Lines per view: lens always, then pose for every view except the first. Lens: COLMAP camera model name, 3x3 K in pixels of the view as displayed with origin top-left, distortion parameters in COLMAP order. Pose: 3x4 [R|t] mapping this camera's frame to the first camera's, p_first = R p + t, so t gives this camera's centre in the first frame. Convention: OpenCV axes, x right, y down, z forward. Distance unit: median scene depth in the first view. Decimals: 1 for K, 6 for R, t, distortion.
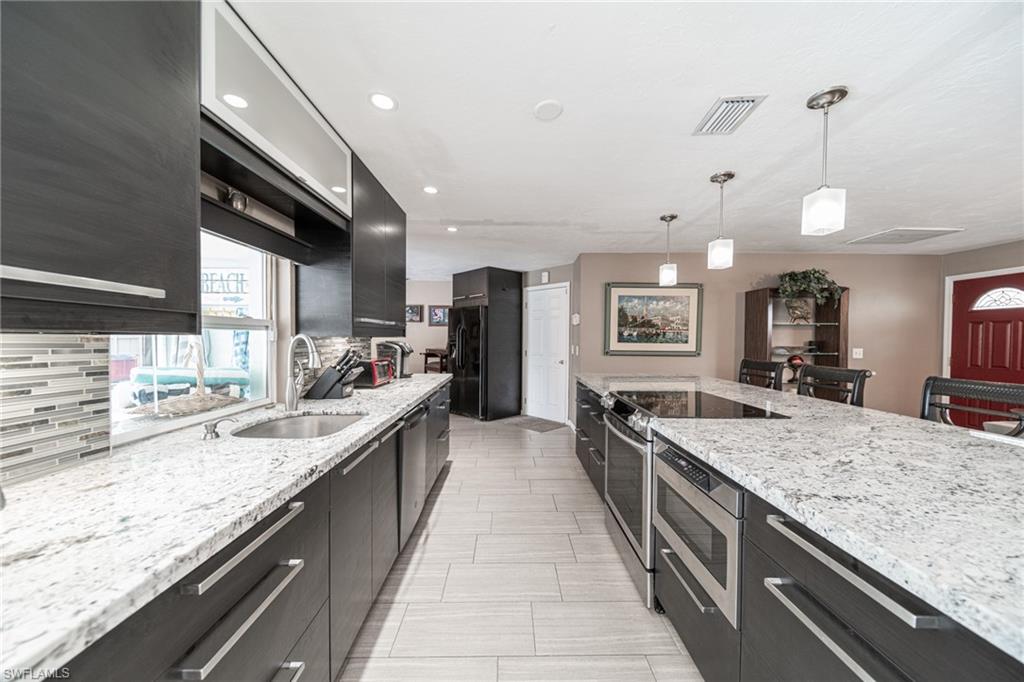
lens RADIAL K [[360.1, 0, 515.0], [0, 360.1, 341.1], [0, 0, 1]] dist [-0.008000, -0.000907]
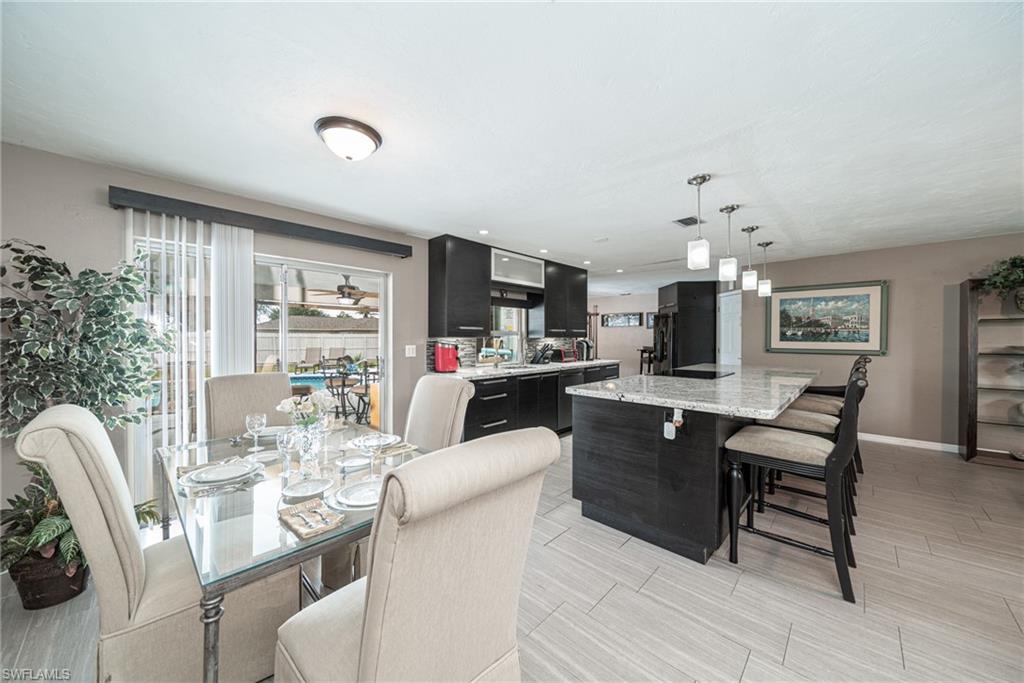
lens RADIAL K [[360.1, 0, 513.0], [0, 360.1, 342.3], [0, 0, 1]] dist [-0.008000, -0.000907]
pose [[0.711951, 0.003768, -0.702219, 0.477341], [-0.000413, 0.999988, 0.004947, 0.002033], [0.702229, -0.003232, 0.711944, -0.378817]]
